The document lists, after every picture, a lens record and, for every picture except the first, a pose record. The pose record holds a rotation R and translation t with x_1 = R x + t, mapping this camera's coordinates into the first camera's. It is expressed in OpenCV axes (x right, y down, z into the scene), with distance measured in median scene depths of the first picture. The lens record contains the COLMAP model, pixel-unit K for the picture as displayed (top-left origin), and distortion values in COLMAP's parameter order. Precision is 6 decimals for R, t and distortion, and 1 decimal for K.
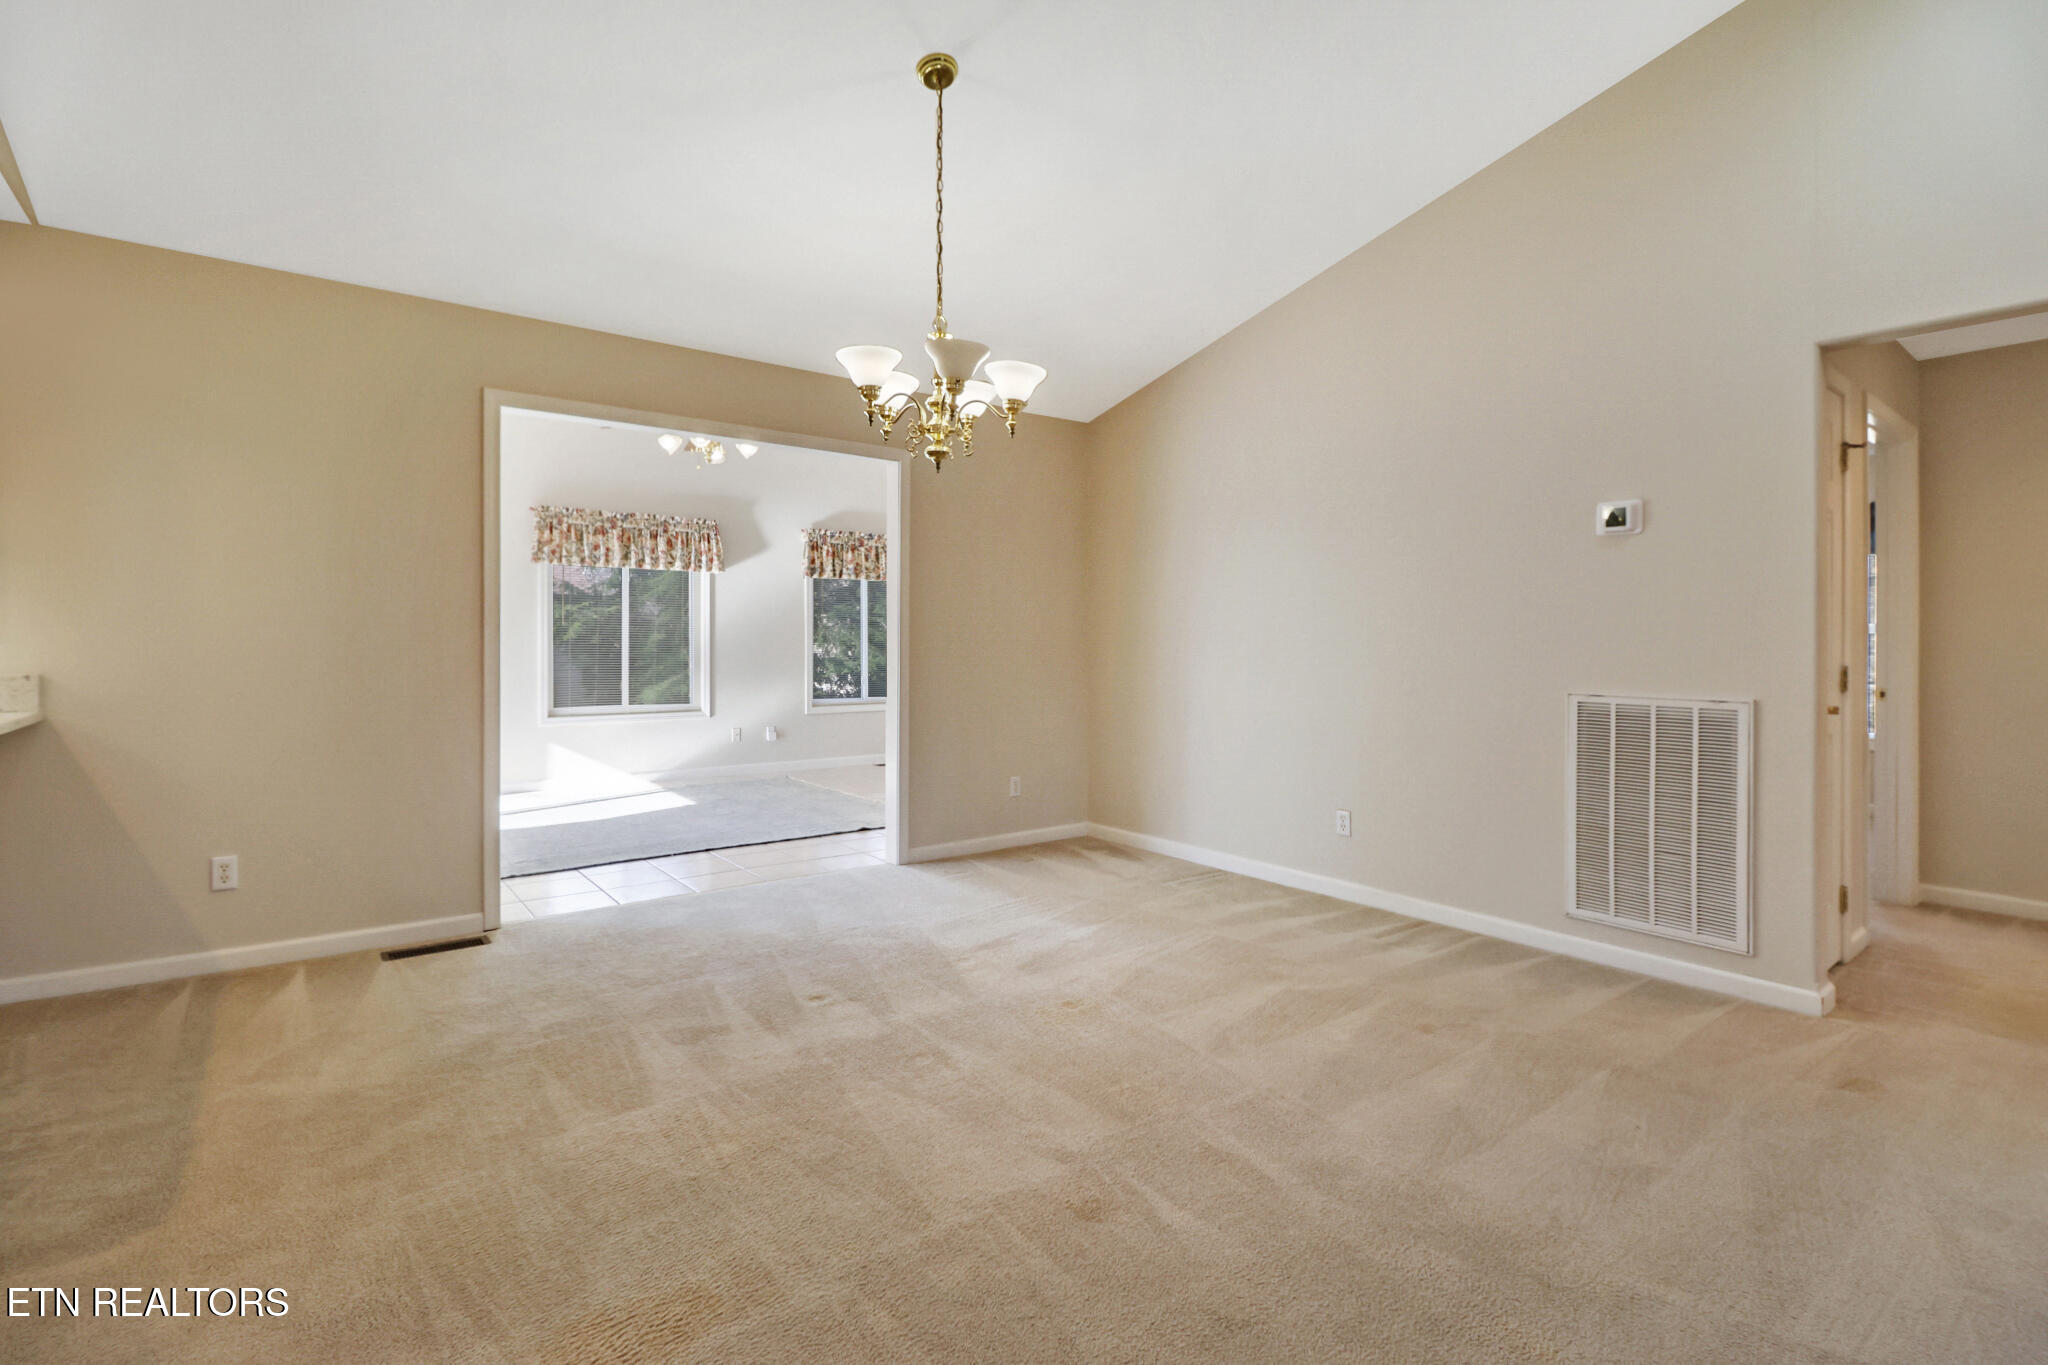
lens RADIAL K [[951.6, 0, 1038.9], [0, 951.6, 652.6], [0, 0, 1]] dist [0.010153, -0.012757]
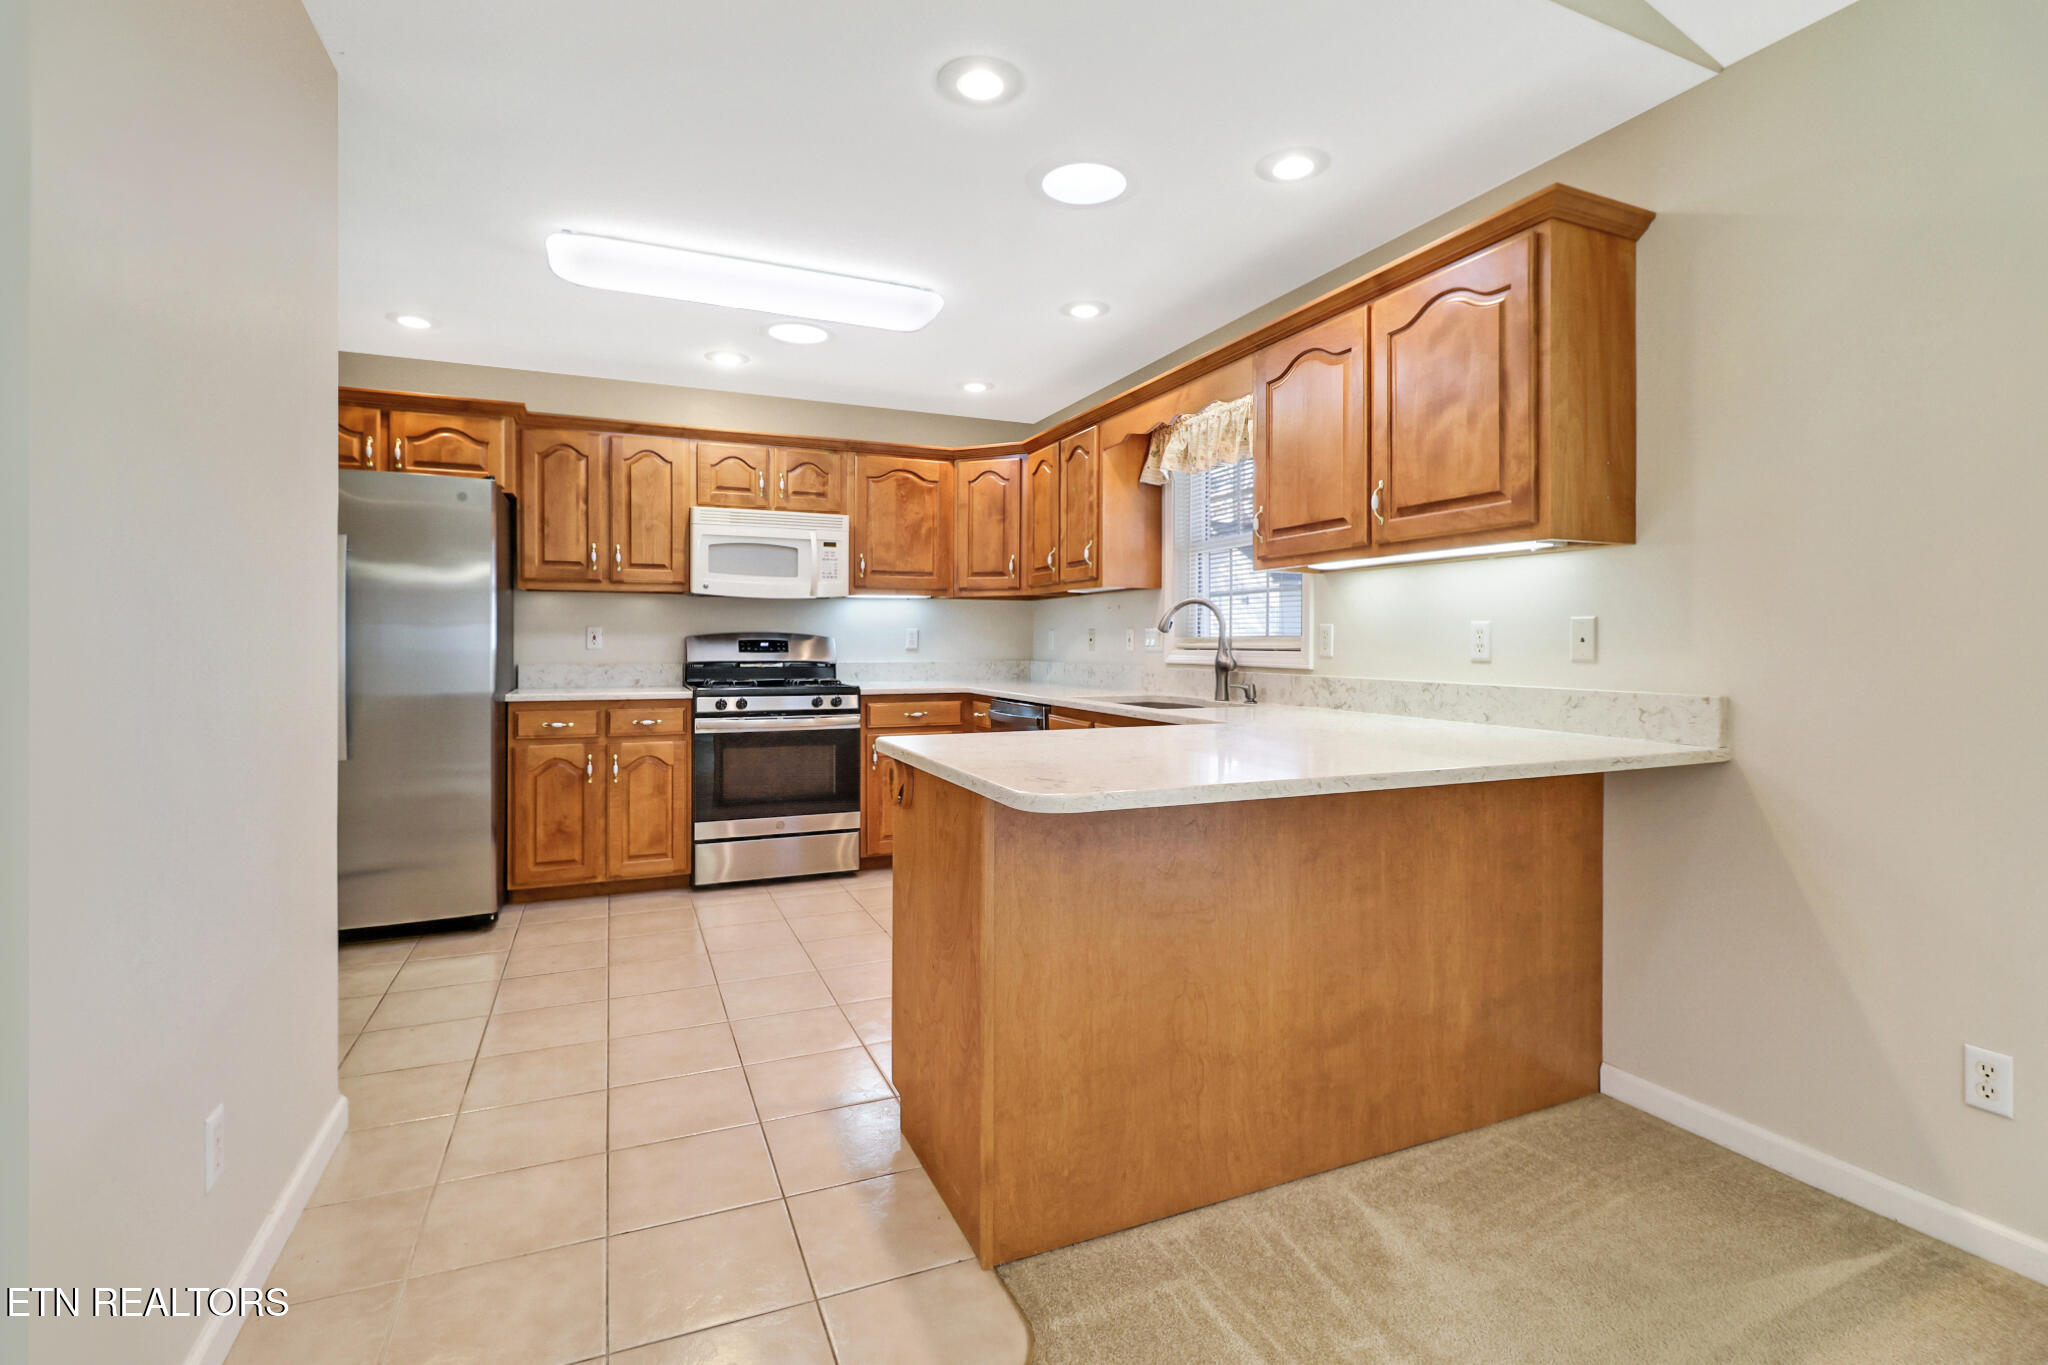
lens RADIAL K [[951.6, 0, 1037.0], [0, 951.6, 651.1], [0, 0, 1]] dist [0.010153, -0.012757]
pose [[-0.242500, 0.001493, -0.970150, -0.181088], [-0.011637, 0.999922, 0.004447, -0.006898], [0.970082, 0.012368, -0.242464, 0.530672]]
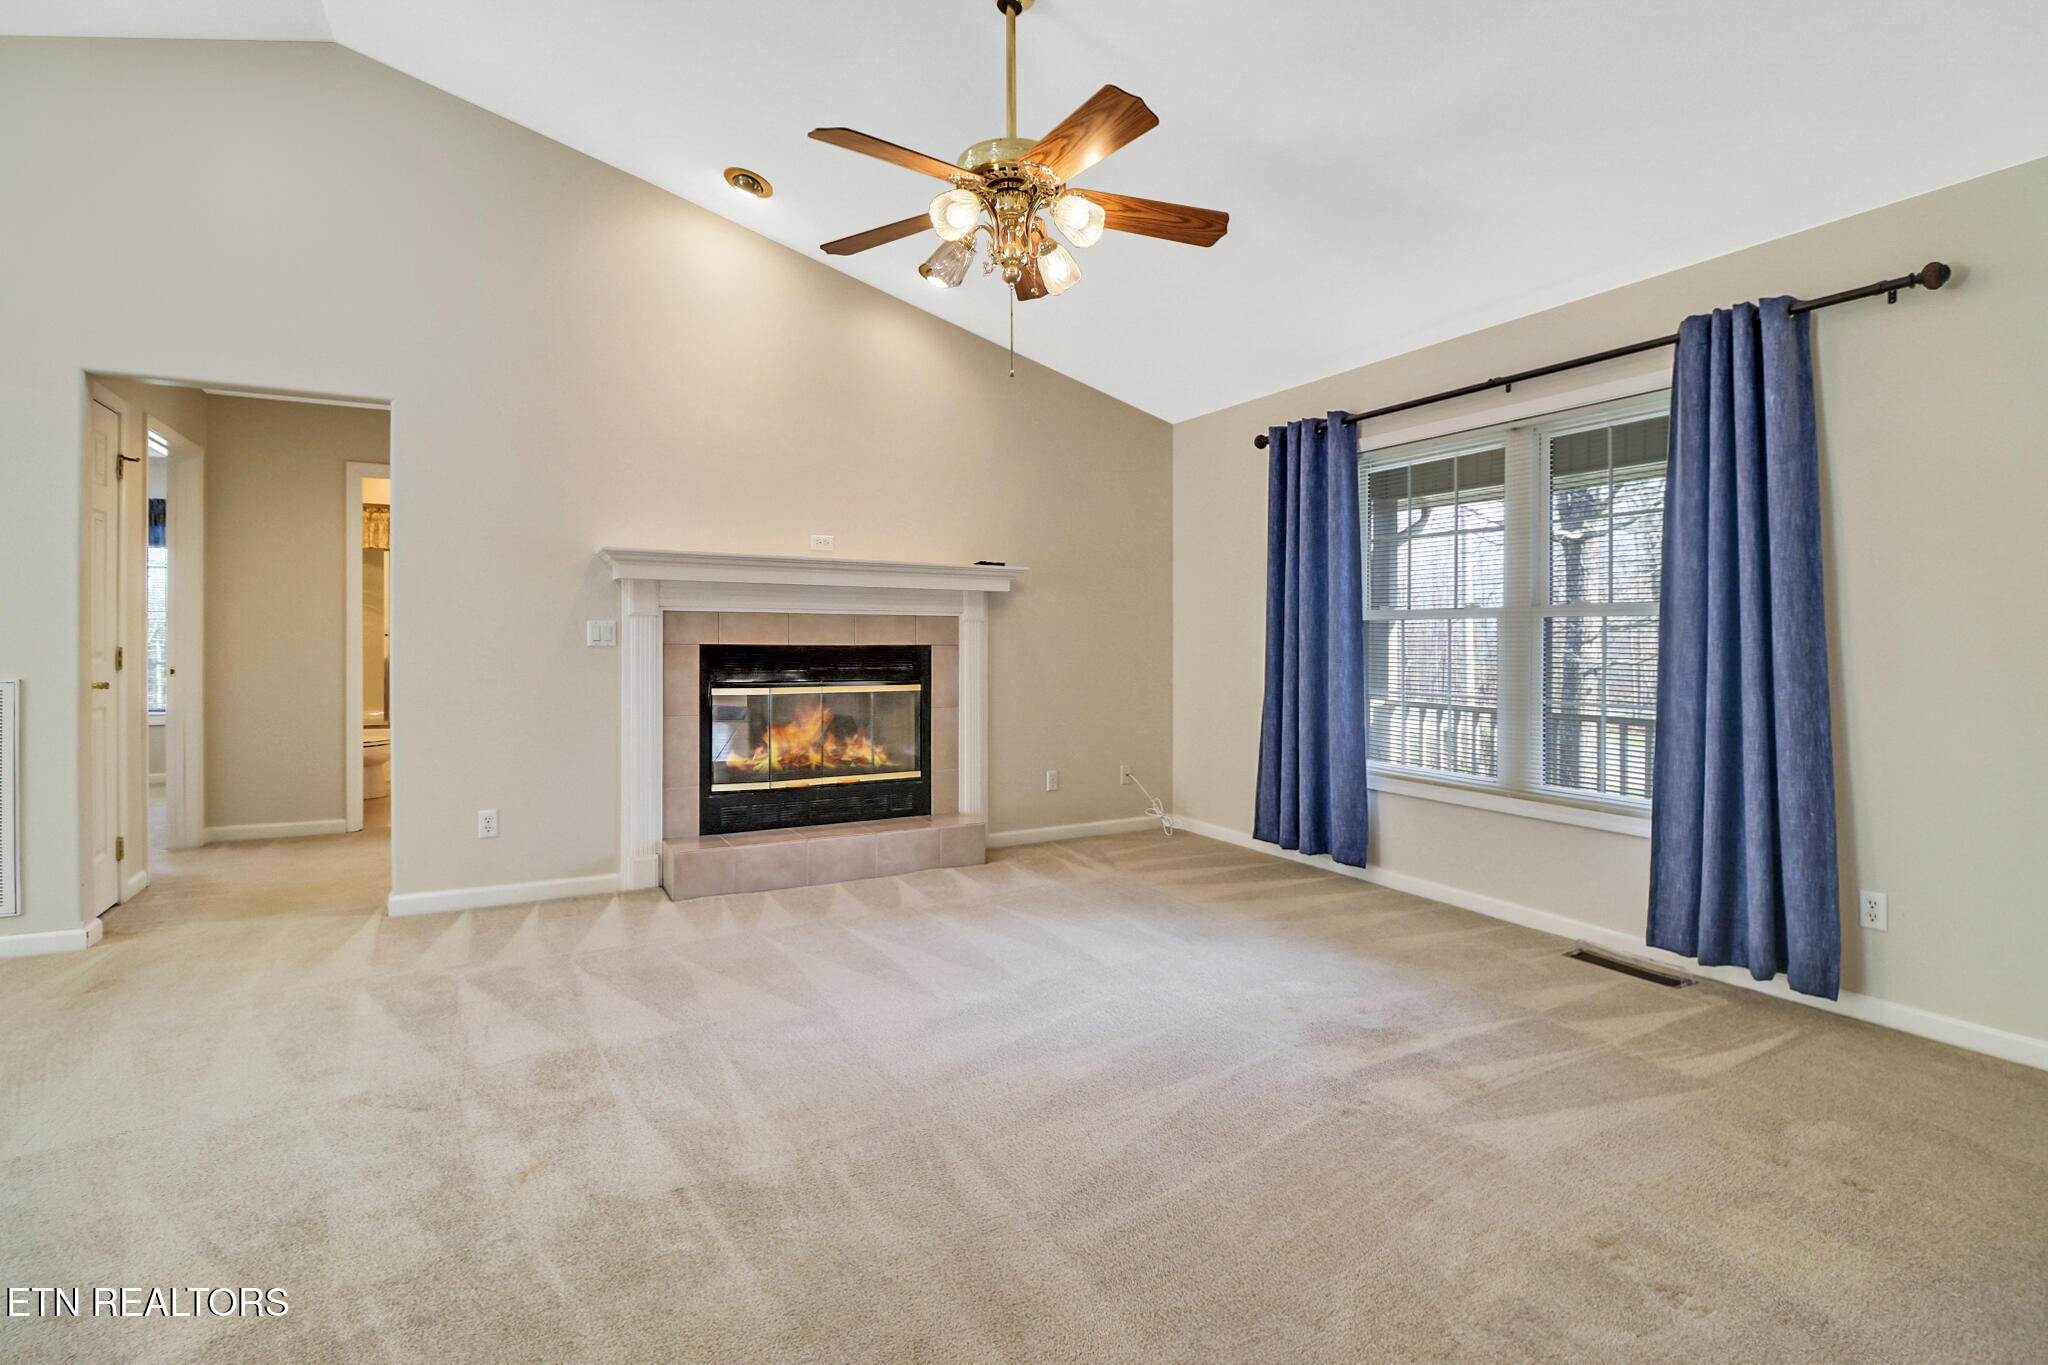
lens RADIAL K [[951.6, 0, 1028.0], [0, 951.6, 635.1], [0, 0, 1]] dist [0.010153, -0.012757]
pose [[0.164544, 0.000321, 0.986370, -0.102427], [0.002729, 0.999996, -0.000781, 0.002408], [-0.986366, 0.002821, 0.164542, -0.256621]]
